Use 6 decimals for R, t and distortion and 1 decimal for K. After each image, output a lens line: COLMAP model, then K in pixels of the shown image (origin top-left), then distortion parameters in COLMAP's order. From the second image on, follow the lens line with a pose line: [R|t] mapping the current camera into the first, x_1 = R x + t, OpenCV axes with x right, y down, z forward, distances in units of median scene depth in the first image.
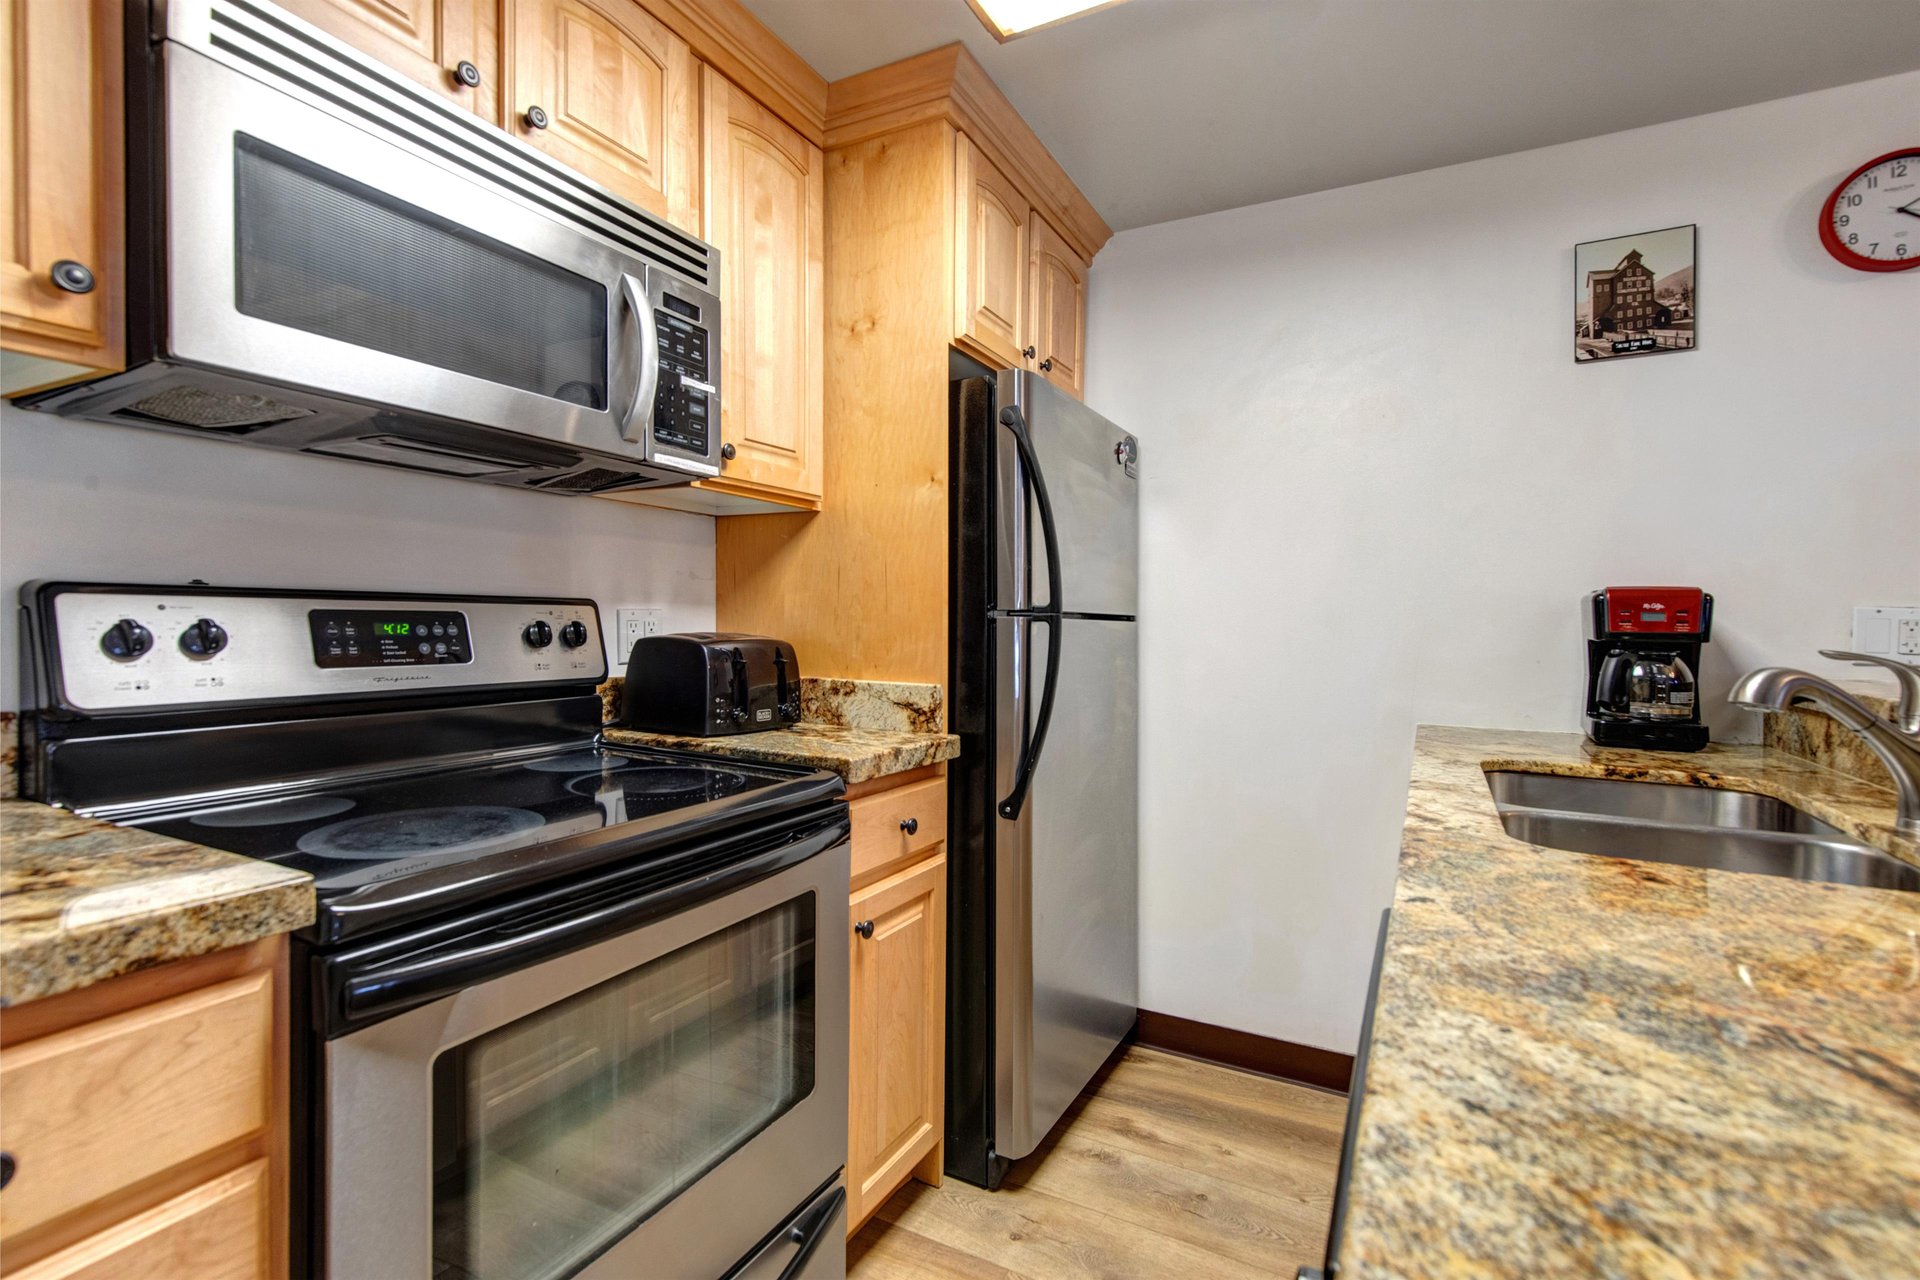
lens RADIAL K [[887.1, 0, 960.7], [0, 887.1, 631.0], [0, 0, 1]] dist [0.000093, 0.000005]
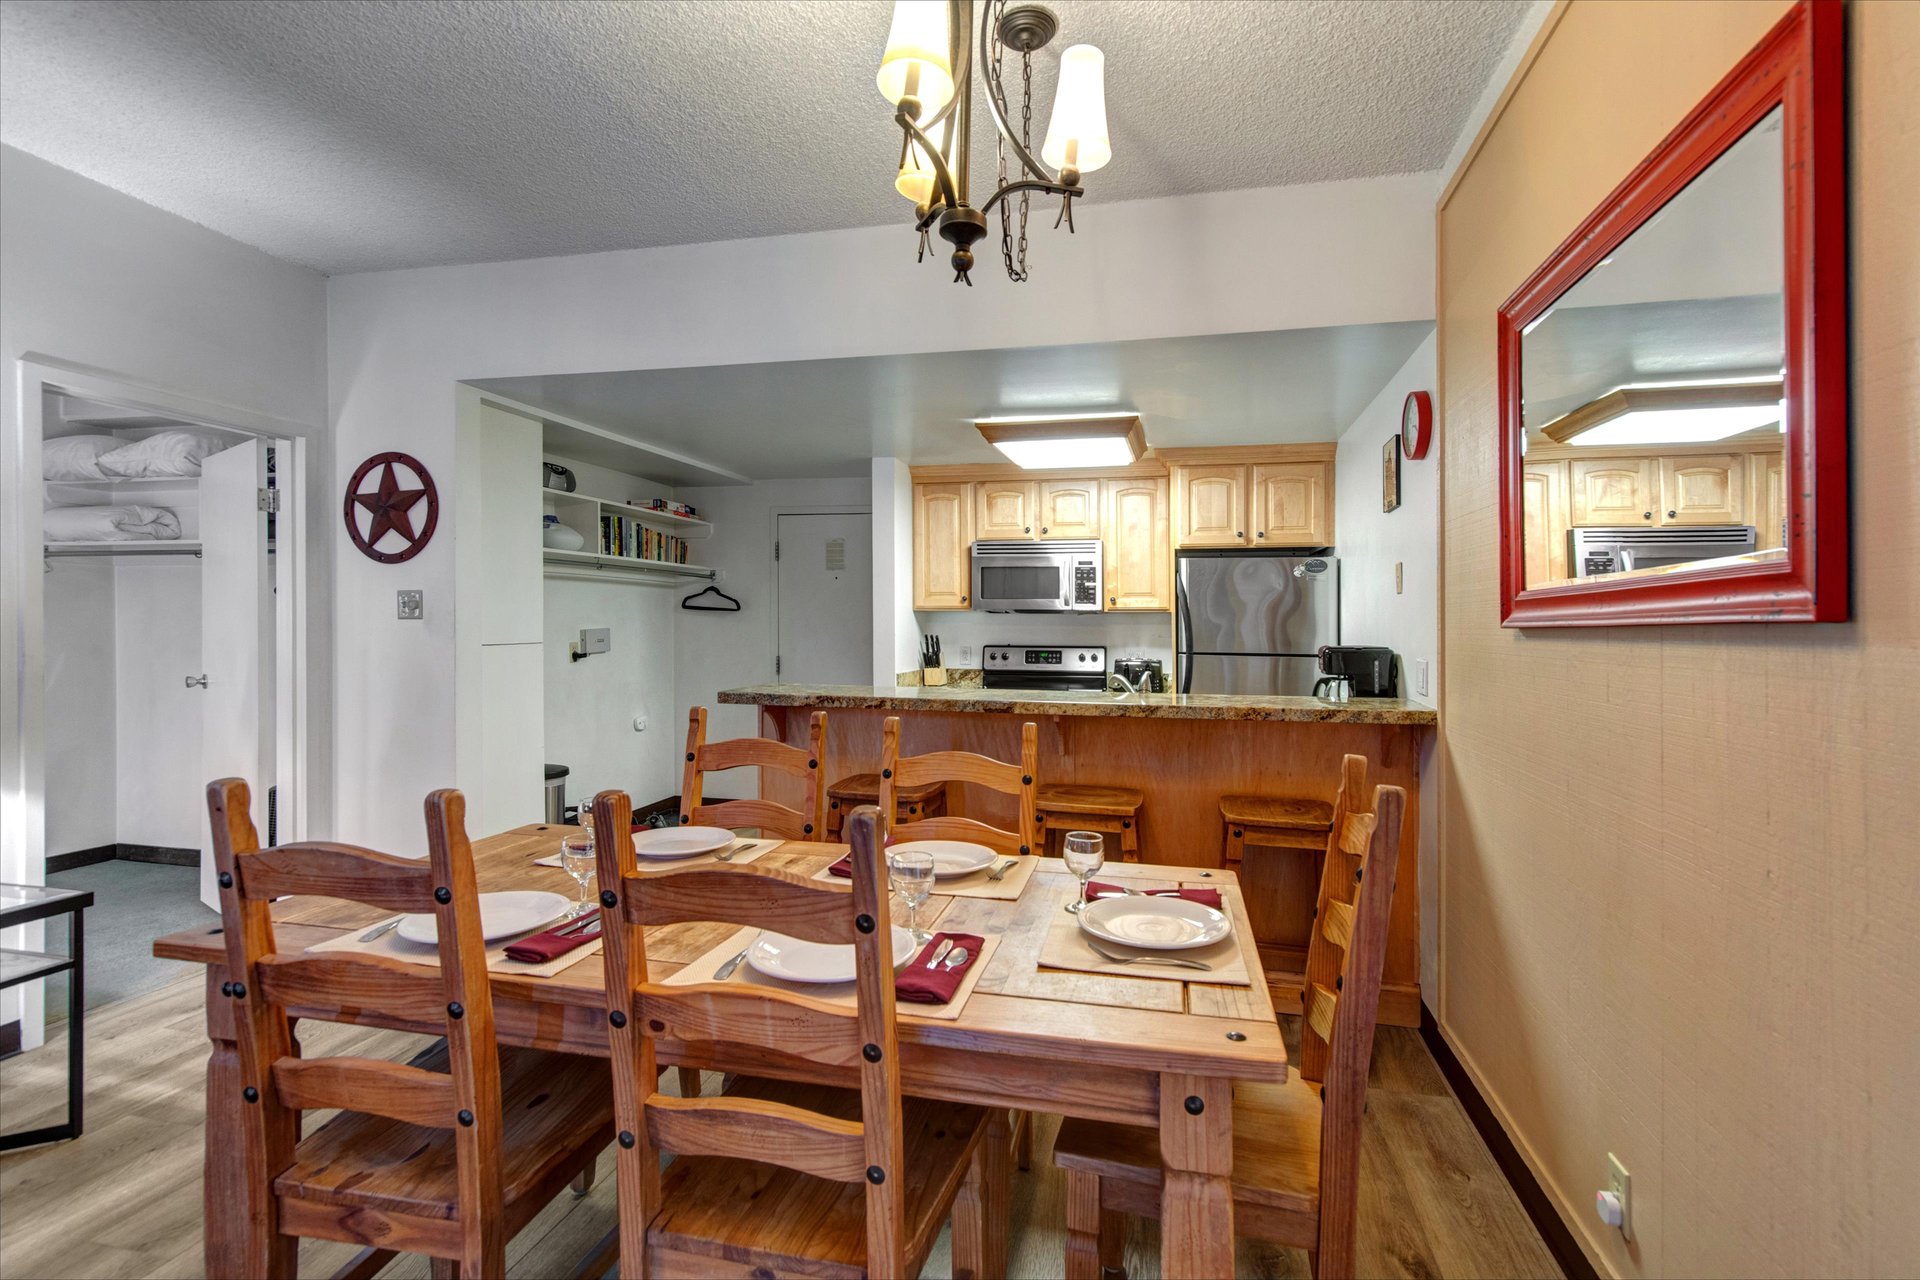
lens RADIAL K [[887.1, 0, 963.2], [0, 887.1, 642.4], [0, 0, 1]] dist [0.000093, 0.000005]
pose [[0.244782, -0.005064, -0.969565, 2.994270], [-0.013320, 0.999874, -0.008585, -0.018497], [0.969487, 0.015016, 0.244683, -0.321611]]
